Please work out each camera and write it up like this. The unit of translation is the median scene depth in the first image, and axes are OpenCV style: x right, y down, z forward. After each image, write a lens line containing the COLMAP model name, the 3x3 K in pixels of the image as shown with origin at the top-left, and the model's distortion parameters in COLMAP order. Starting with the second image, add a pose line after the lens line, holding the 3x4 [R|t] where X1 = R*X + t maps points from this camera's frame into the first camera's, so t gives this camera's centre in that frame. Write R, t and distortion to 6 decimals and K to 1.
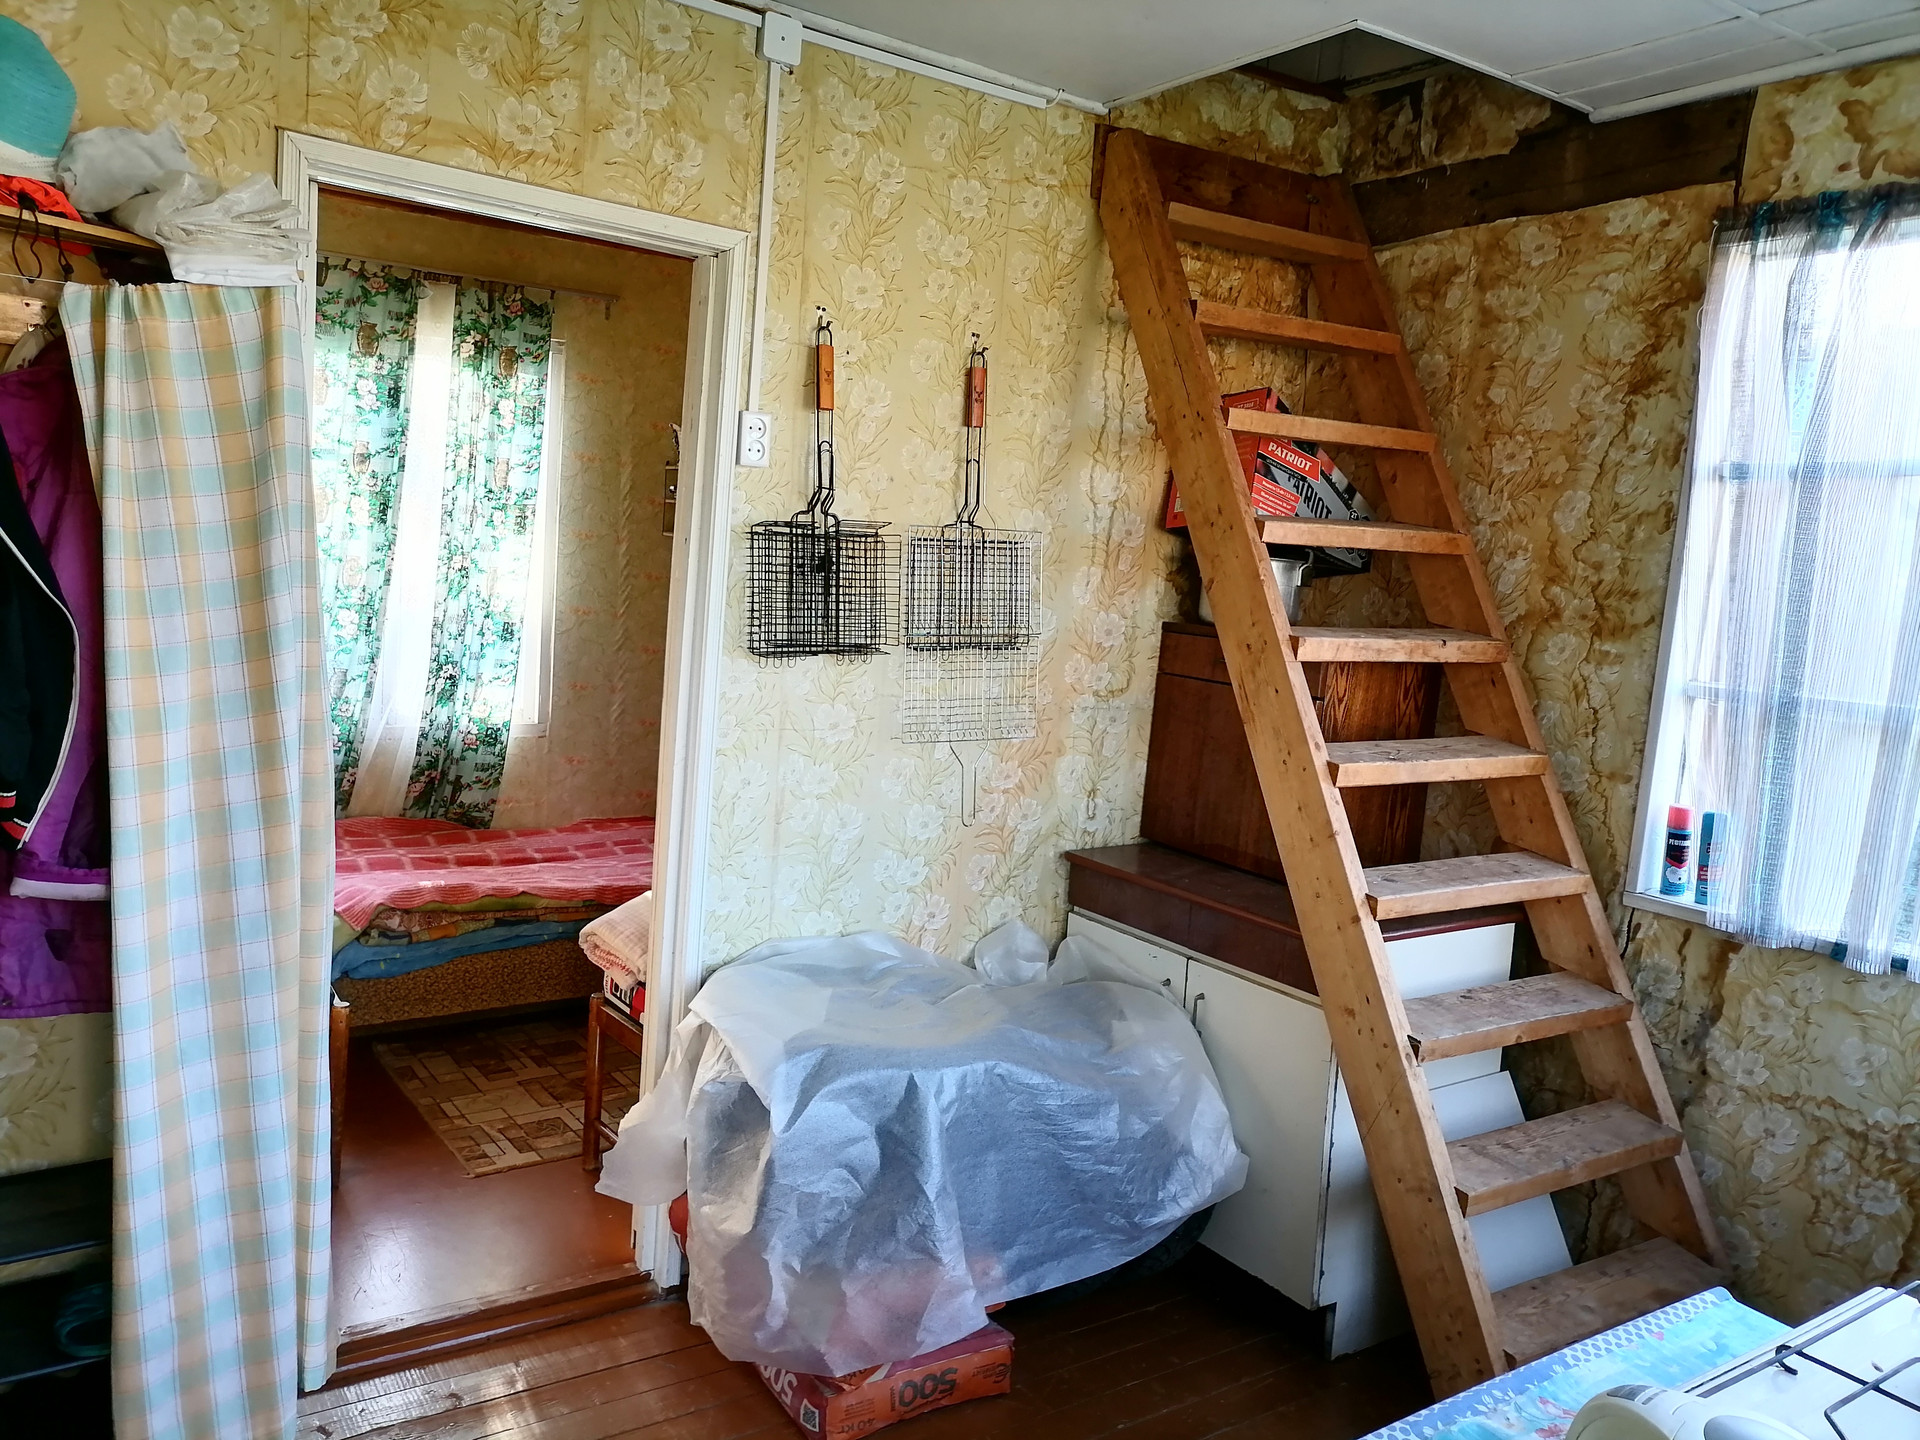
lens RADIAL K [[1436.2, 0, 973.4], [0, 1436.2, 717.2], [0, 0, 1]] dist [0.025903, -0.003910]
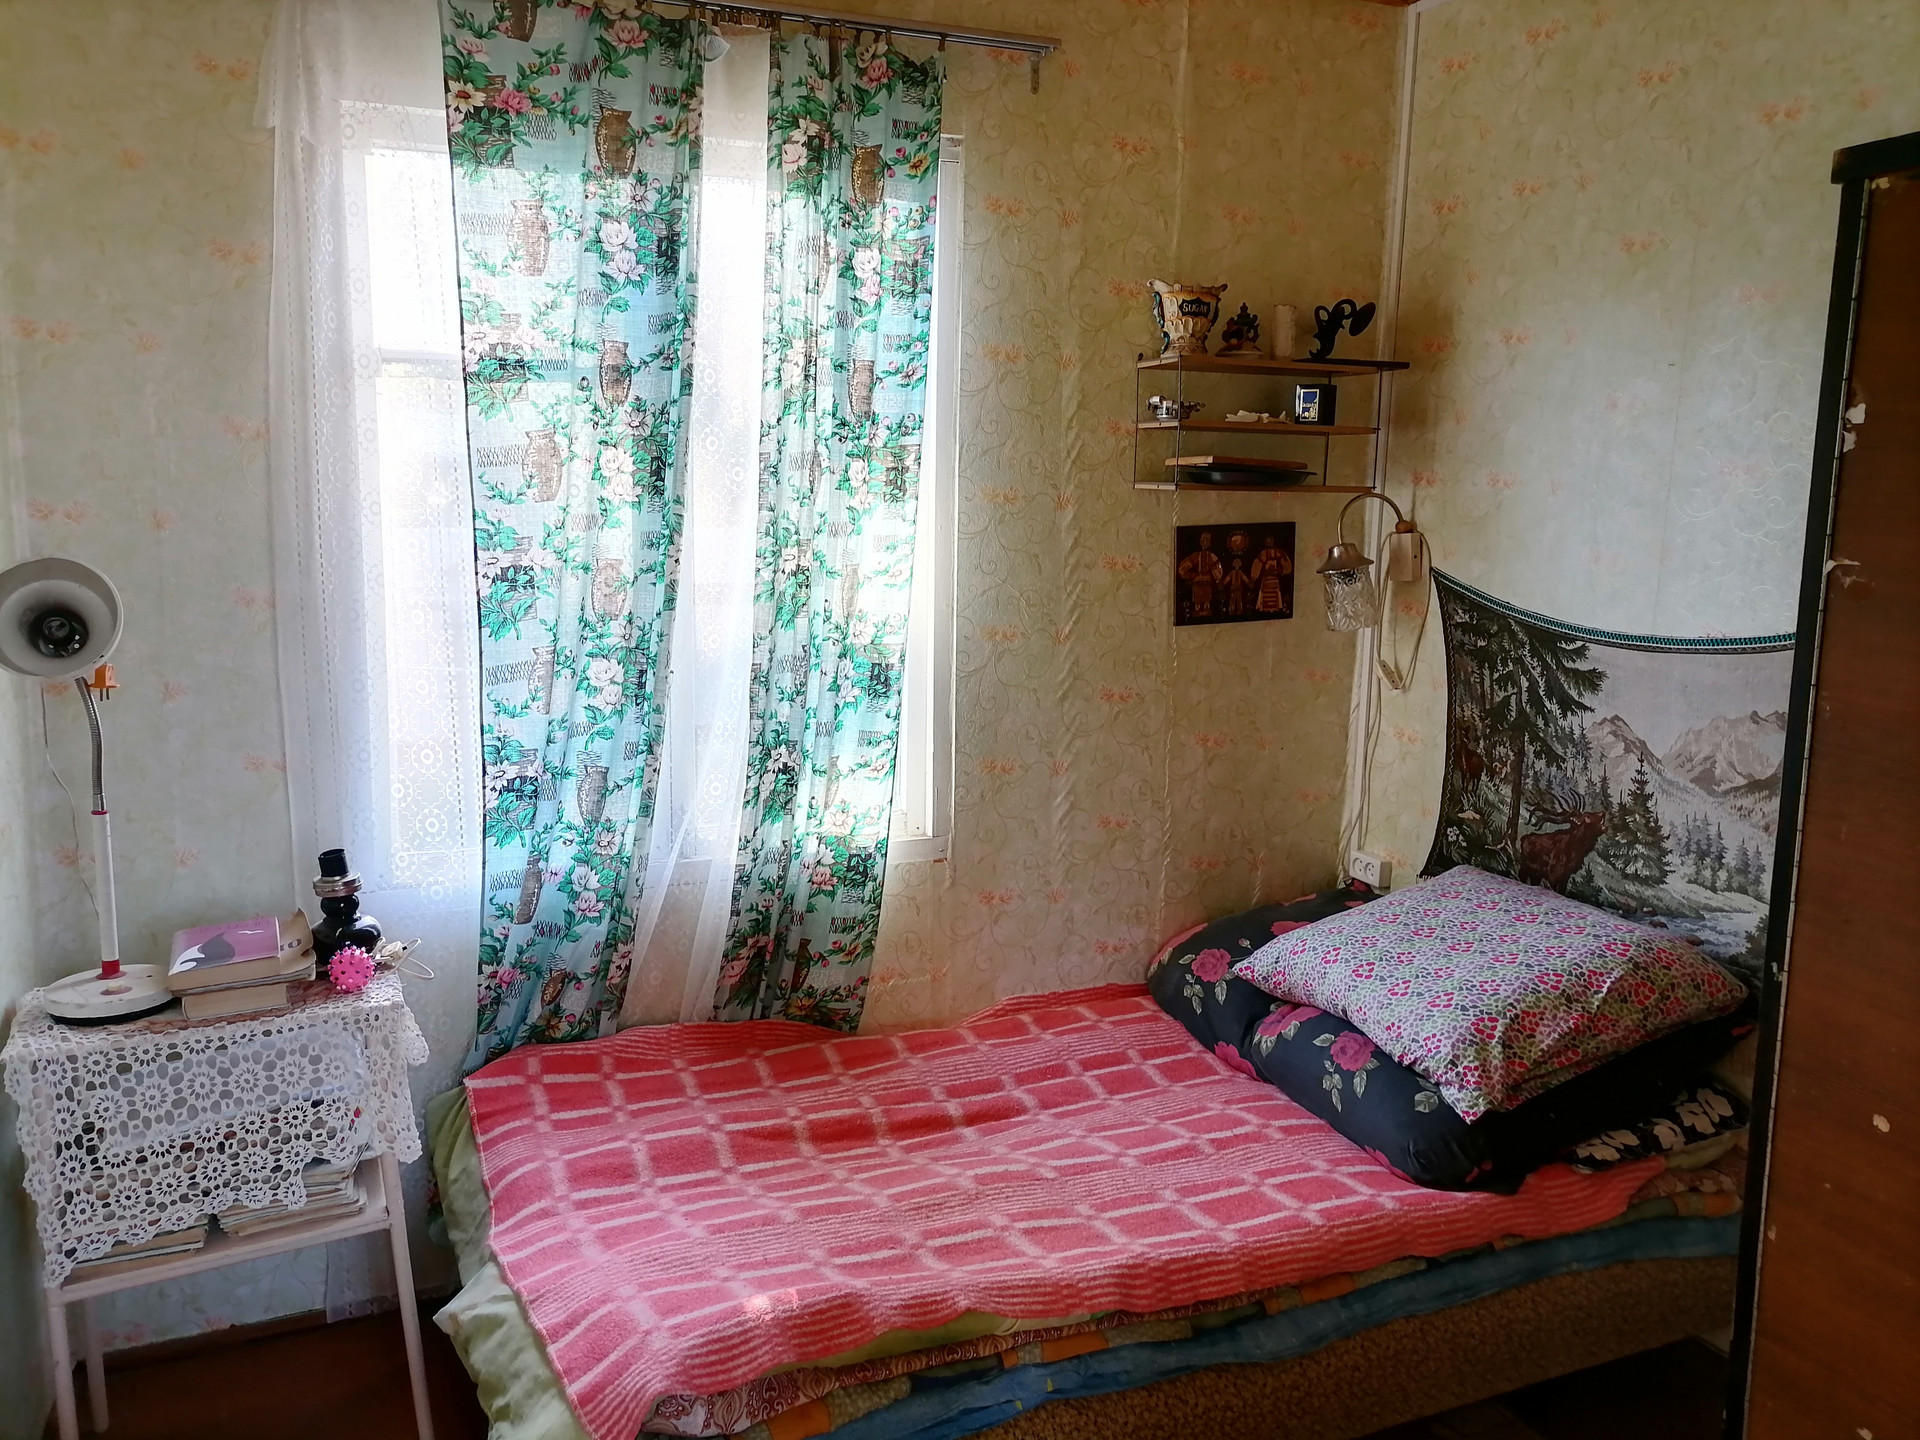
lens RADIAL K [[1436.2, 0, 951.5], [0, 1436.2, 721.0], [0, 0, 1]] dist [0.025903, -0.003910]
pose [[0.975242, -0.027421, -0.219433, -0.181921], [0.033486, 0.999152, 0.023965, -0.057896], [0.218589, -0.030720, 0.975333, 0.484391]]
